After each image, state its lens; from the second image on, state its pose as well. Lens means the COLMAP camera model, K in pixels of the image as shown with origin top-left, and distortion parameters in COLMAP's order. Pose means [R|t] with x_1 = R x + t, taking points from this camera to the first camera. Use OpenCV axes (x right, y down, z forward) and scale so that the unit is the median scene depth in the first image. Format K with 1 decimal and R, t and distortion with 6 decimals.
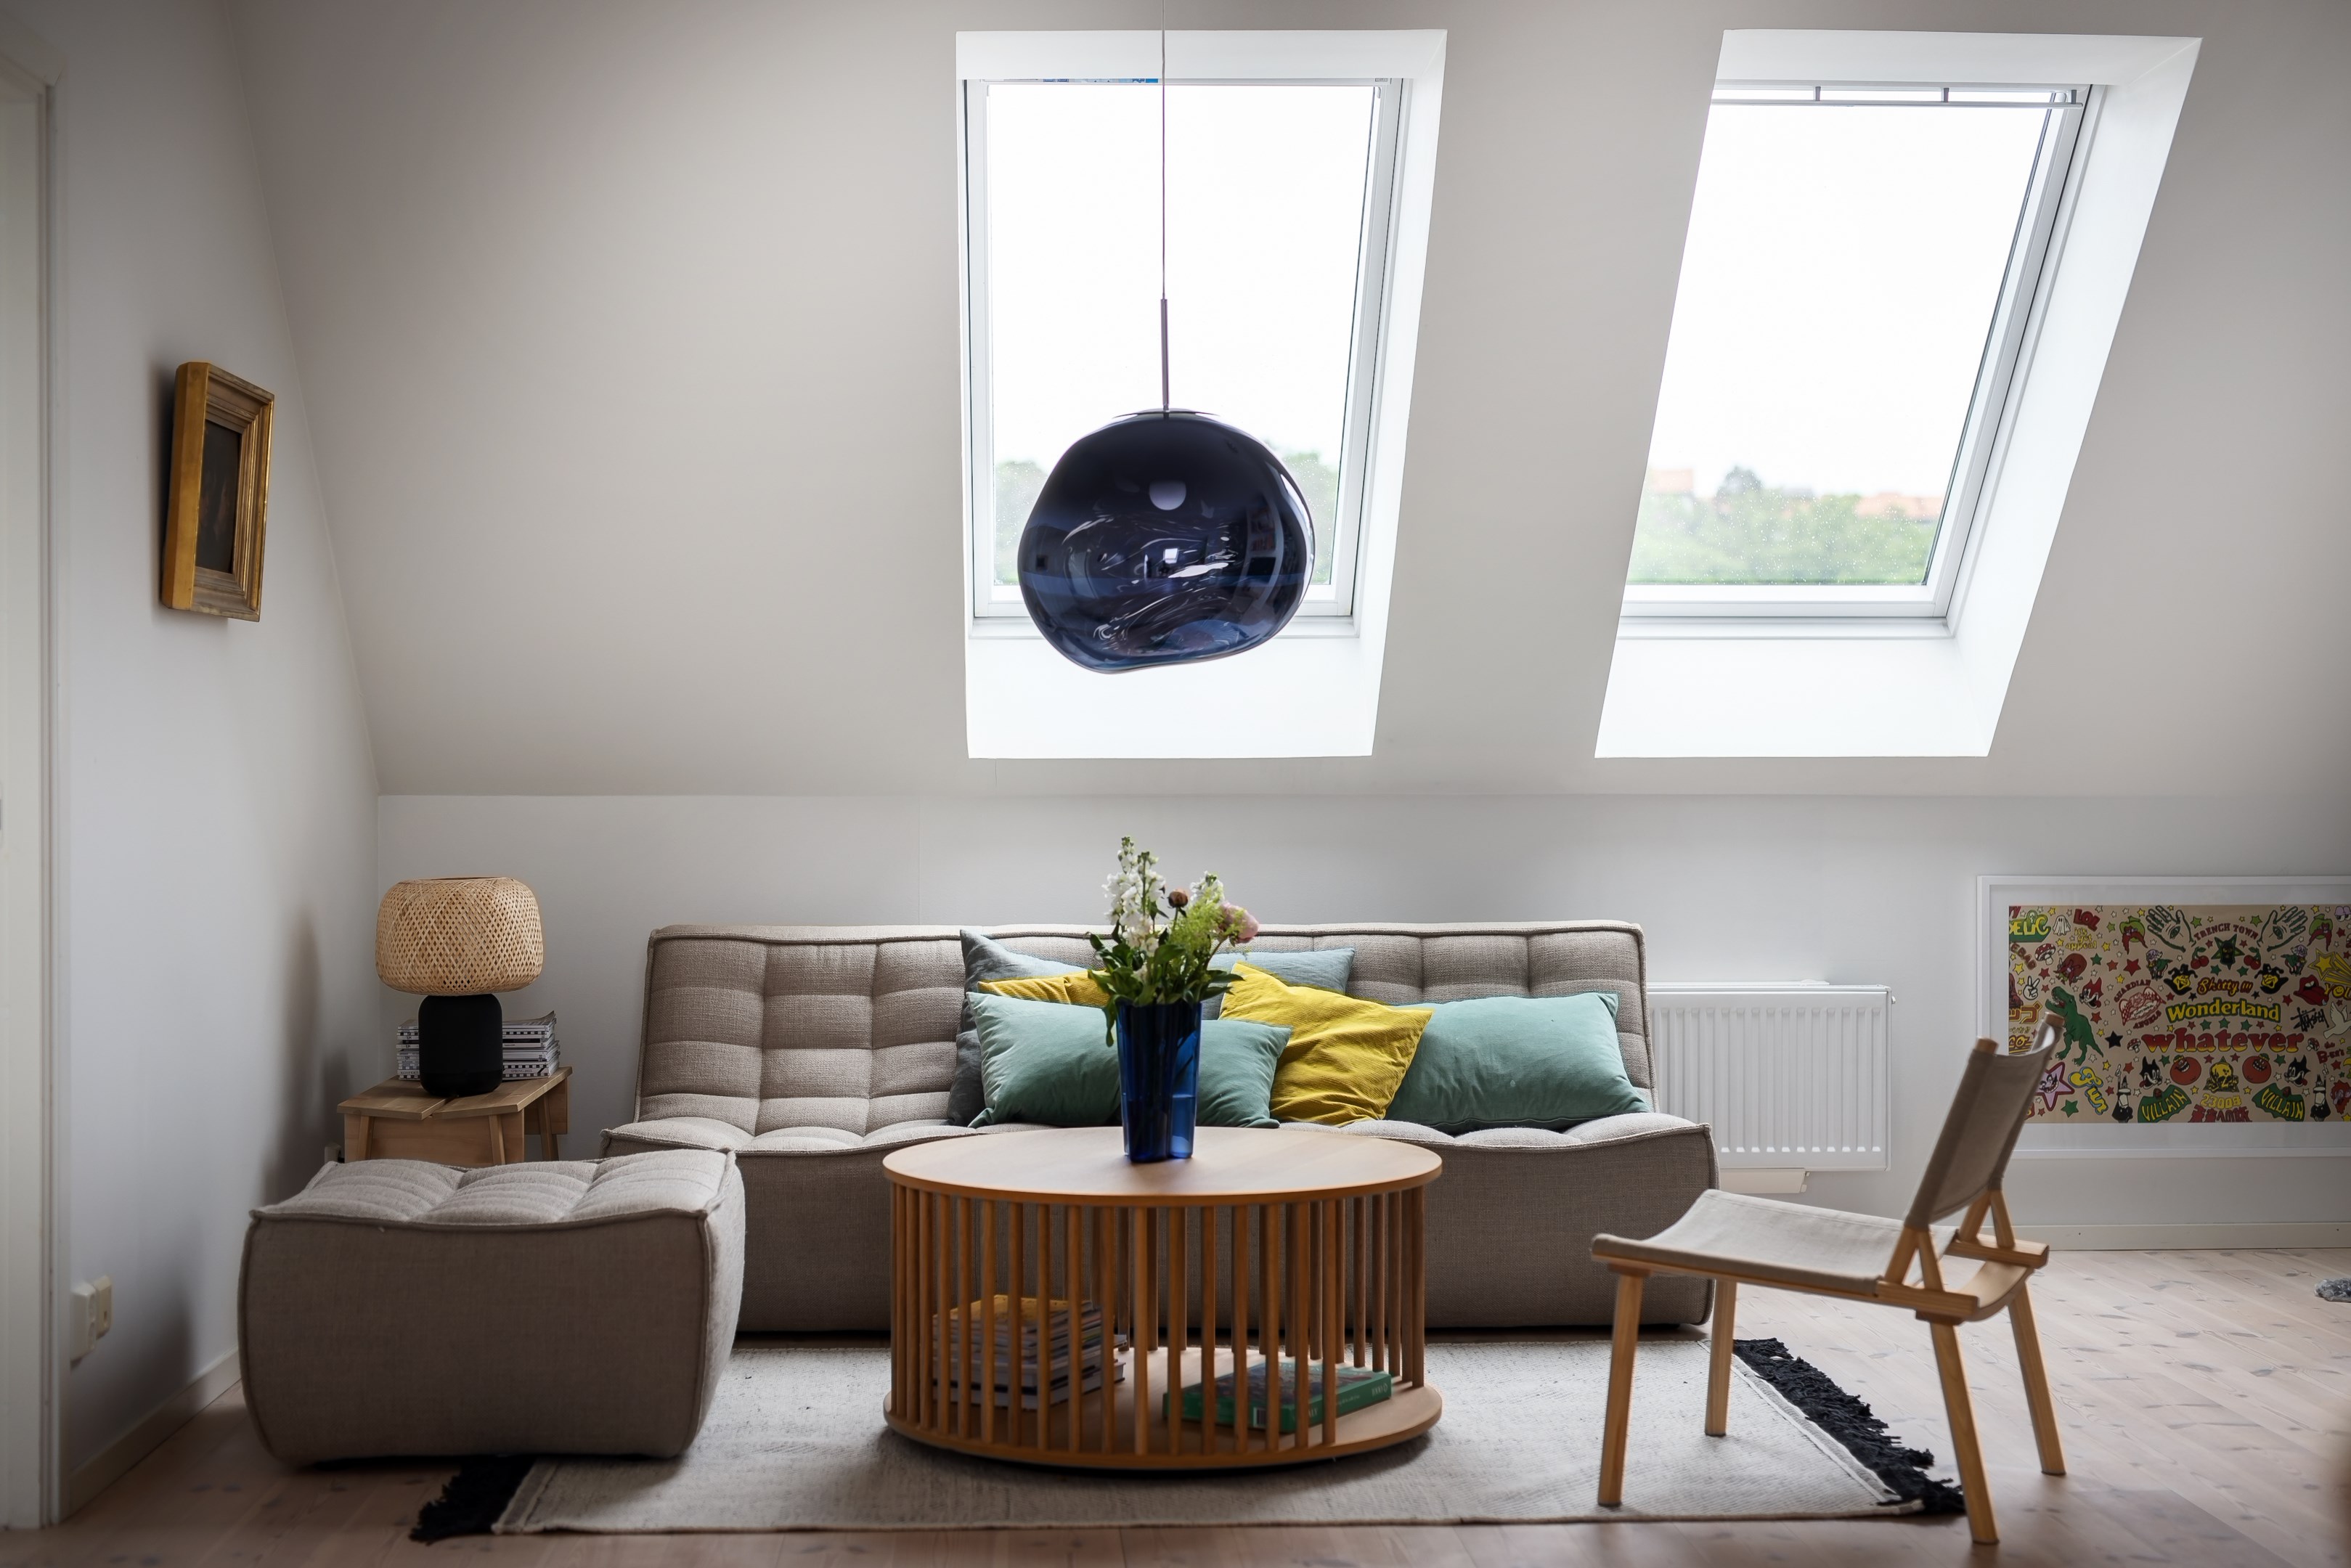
lens RADIAL K [[3324.8, 0, 1312.6], [0, 3324.8, 788.1], [0, 0, 1]] dist [-0.031071, 0.006132]
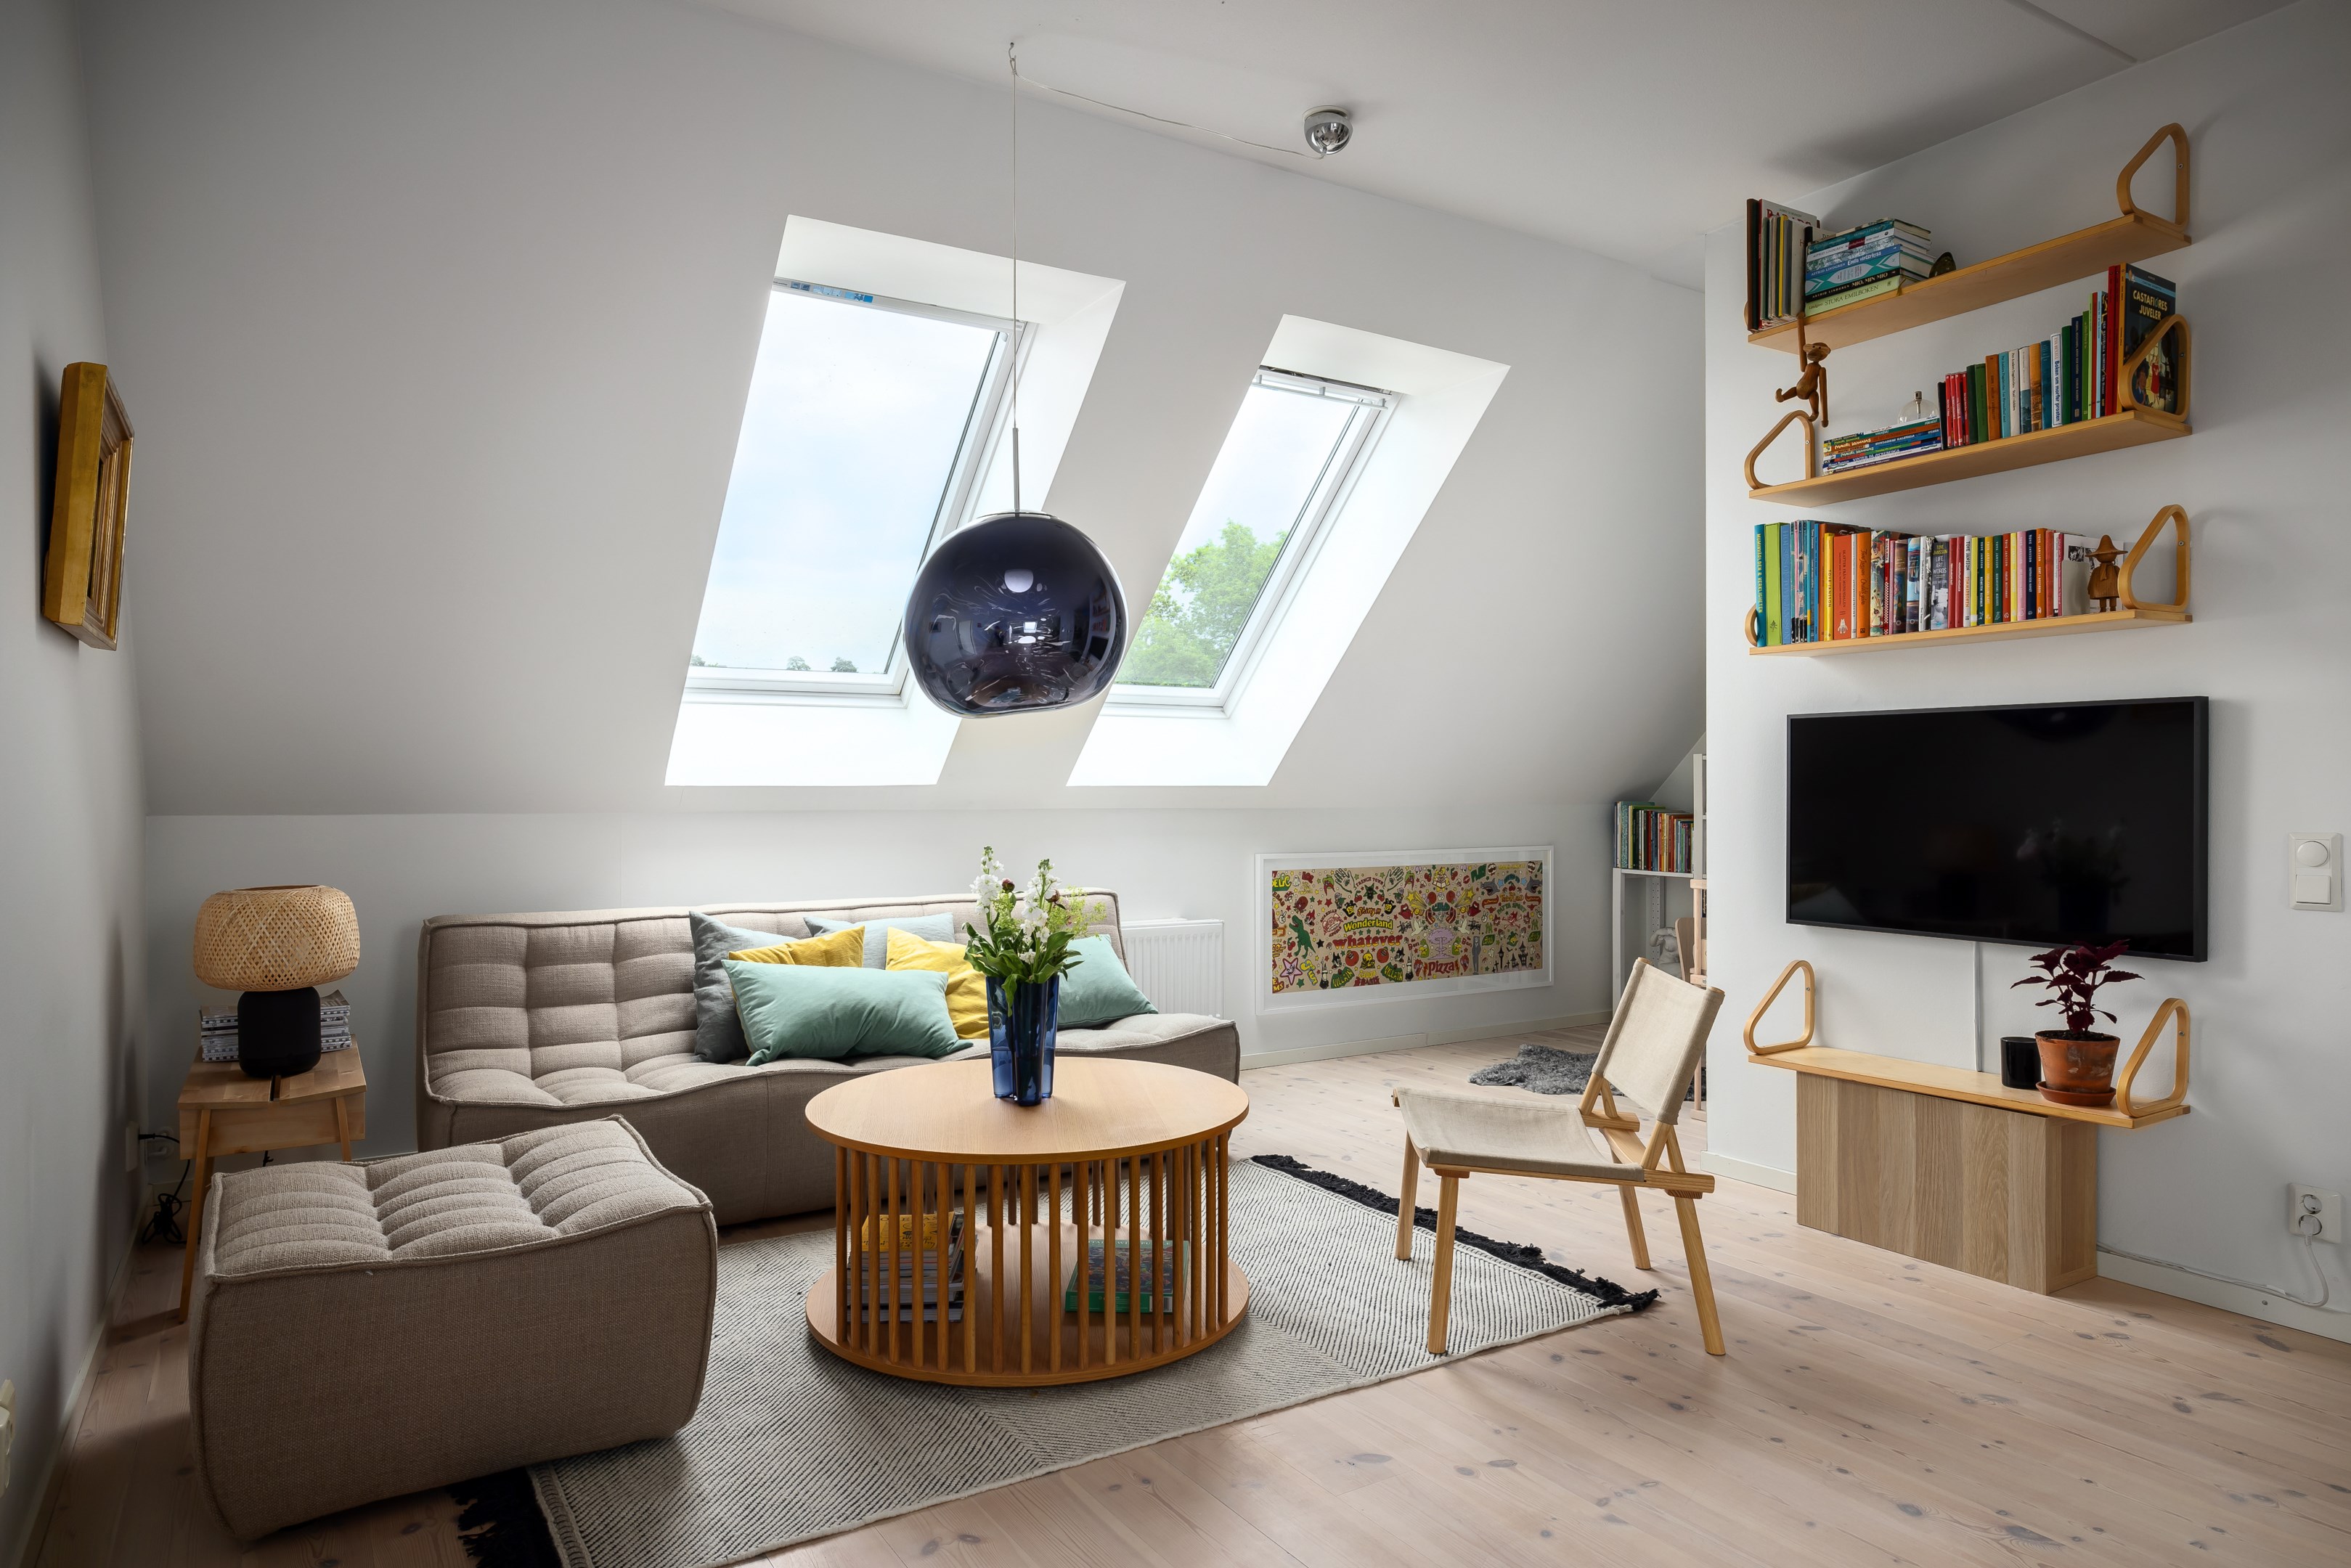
lens RADIAL K [[1391.0, 0, 1170.2], [0, 1391.0, 801.3], [0, 0, 1]] dist [-0.002112, -0.002025]
pose [[0.882110, -0.002565, 0.471036, -0.187523], [0.001221, 0.999994, 0.003160, -0.003771], [-0.471042, -0.002212, 0.882108, 0.377173]]
